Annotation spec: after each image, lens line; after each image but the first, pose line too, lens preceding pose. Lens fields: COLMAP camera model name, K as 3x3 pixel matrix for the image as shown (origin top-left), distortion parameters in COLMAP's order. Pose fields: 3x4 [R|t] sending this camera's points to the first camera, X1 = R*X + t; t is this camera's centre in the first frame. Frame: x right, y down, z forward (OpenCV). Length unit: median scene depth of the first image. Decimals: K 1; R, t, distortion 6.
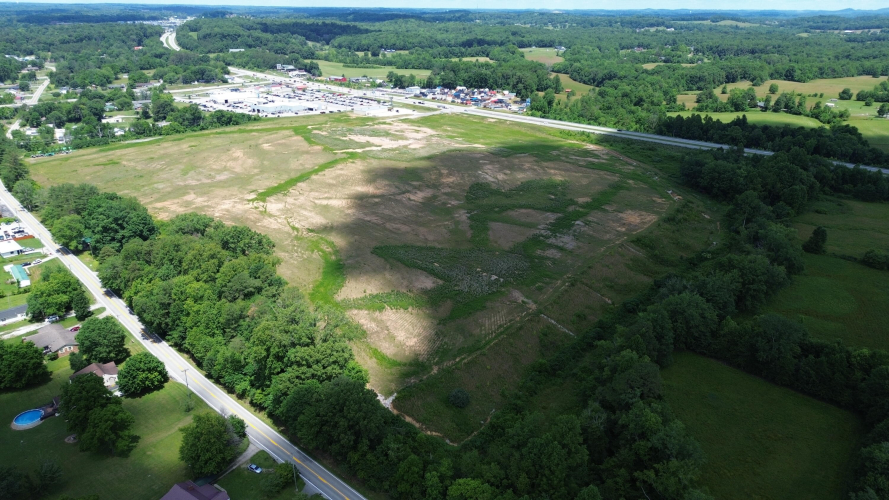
lens RADIAL K [[624.5, 0, 444.5], [0, 624.5, 250.0], [0, 0, 1]] dist [0.063934, -0.061980]
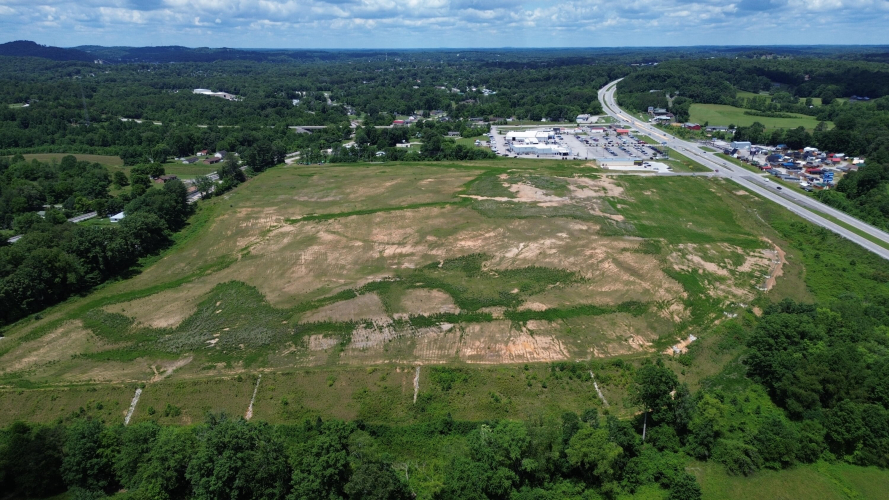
lens RADIAL K [[624.5, 0, 444.5], [0, 624.5, 250.0], [0, 0, 1]] dist [0.063934, -0.061980]
pose [[0.667868, 0.218581, -0.711460, 0.635633], [-0.259754, 0.964252, 0.052407, -0.149346], [0.697482, 0.149803, 0.700770, 0.403497]]
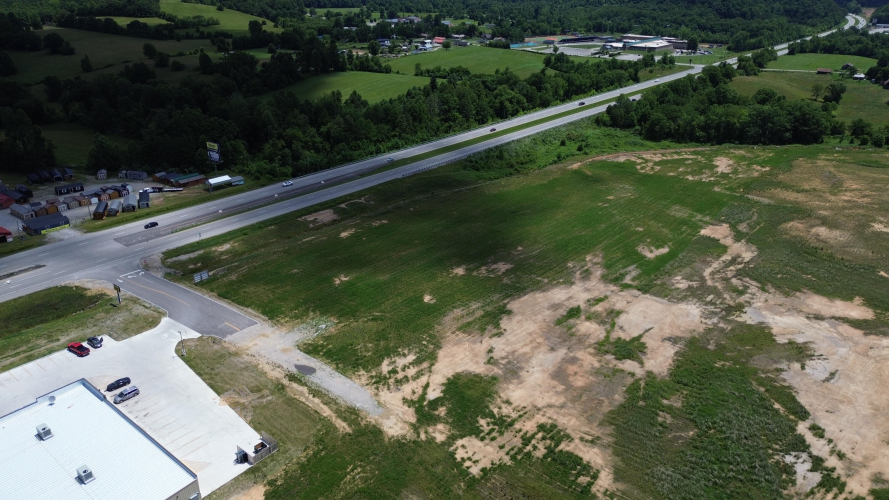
lens RADIAL K [[624.5, 0, 444.5], [0, 624.5, 250.0], [0, 0, 1]] dist [0.063934, -0.061980]
pose [[-0.083158, -0.408832, 0.908813, -0.398396], [0.350495, 0.841705, 0.410714, -0.508488], [-0.932865, 0.352689, 0.073300, 1.507384]]
